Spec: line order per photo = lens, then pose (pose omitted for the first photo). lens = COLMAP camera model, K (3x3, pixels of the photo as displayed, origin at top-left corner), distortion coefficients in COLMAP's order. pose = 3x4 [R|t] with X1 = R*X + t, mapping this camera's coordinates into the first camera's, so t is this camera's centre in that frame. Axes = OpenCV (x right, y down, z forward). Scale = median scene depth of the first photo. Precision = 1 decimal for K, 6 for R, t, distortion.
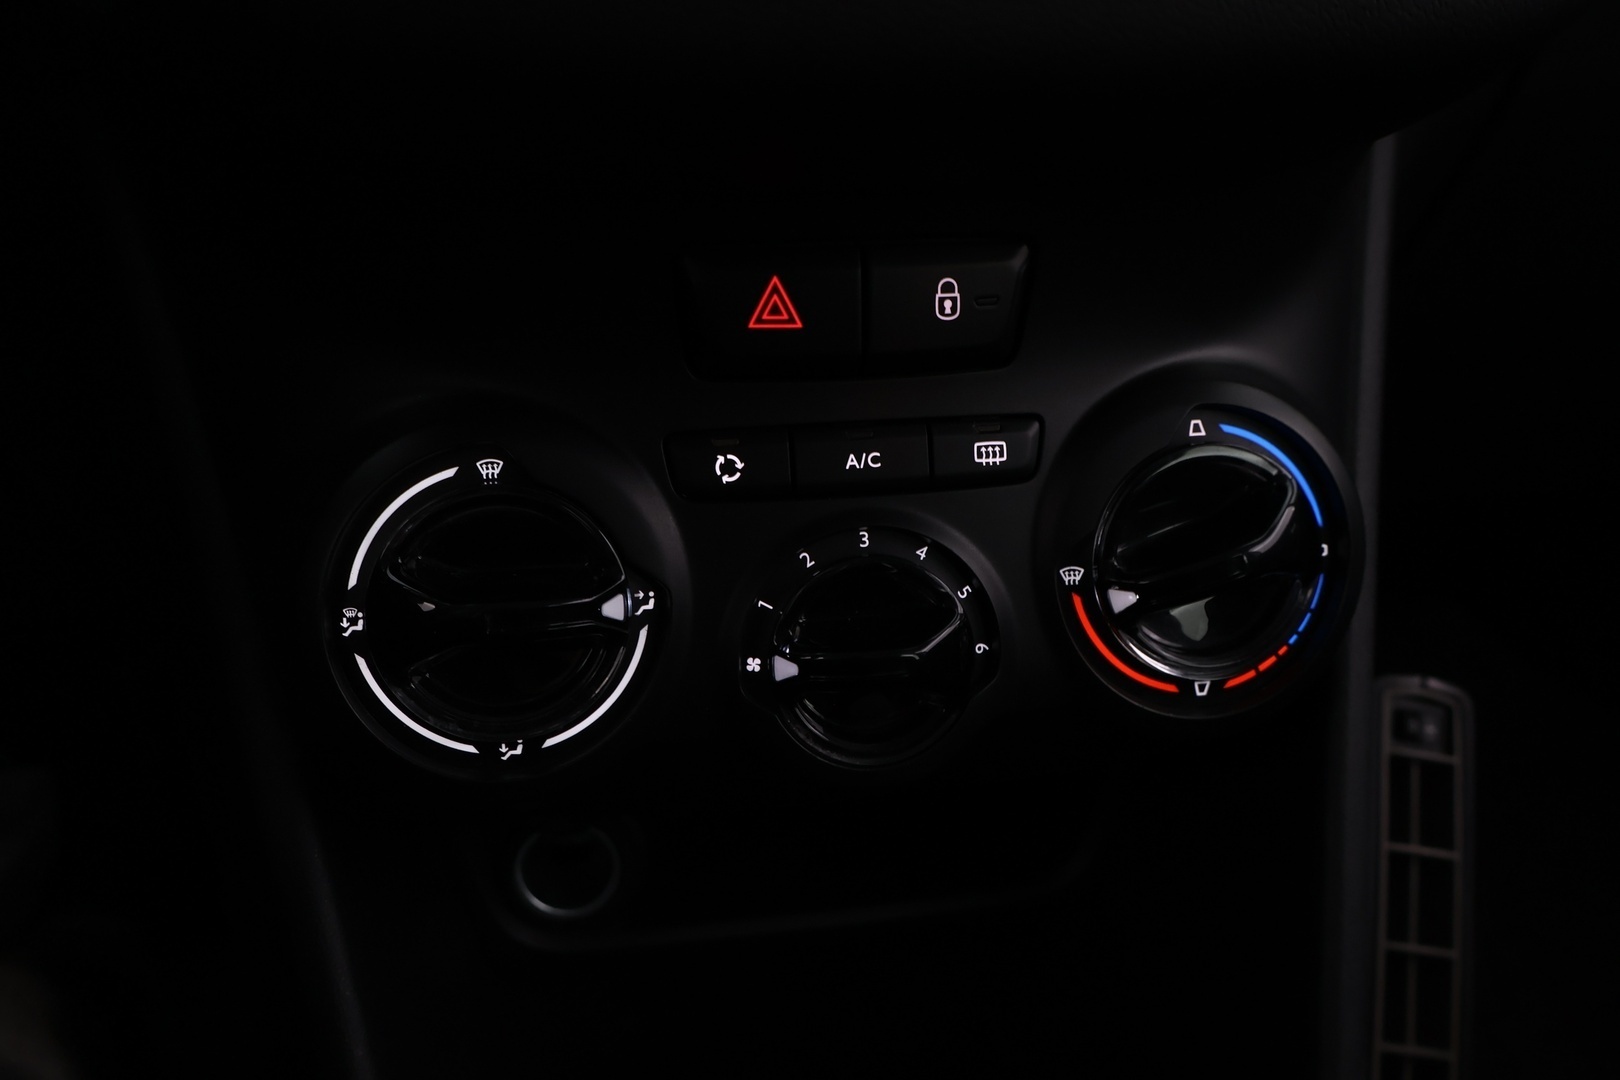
lens RADIAL K [[1434.0, 0, 808.7], [0, 1434.0, 565.8], [0, 0, 1]] dist [-0.001761, 0.012224]
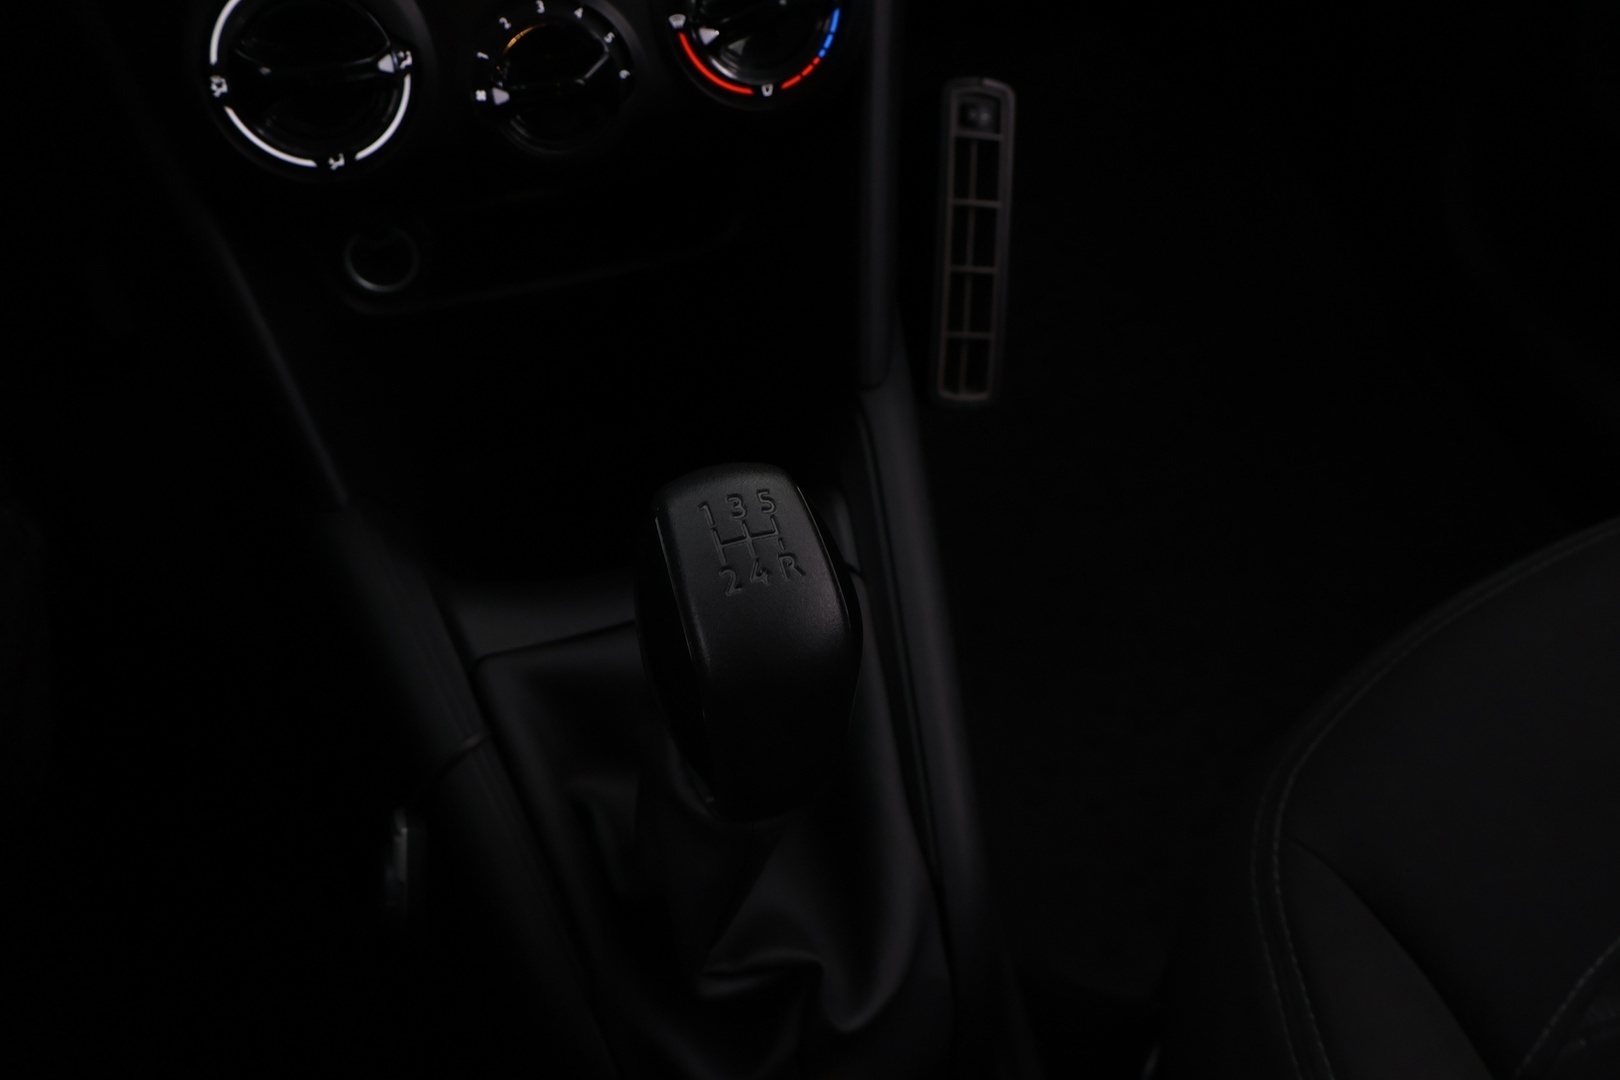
lens RADIAL K [[1434.0, 0, 808.7], [0, 1434.0, 565.8], [0, 0, 1]] dist [-0.001761, 0.012224]
pose [[0.986147, -0.117667, 0.116910, 0.072671], [0.067741, 0.929059, 0.363676, -0.000556], [-0.151409, -0.350719, 0.924160, -0.712072]]
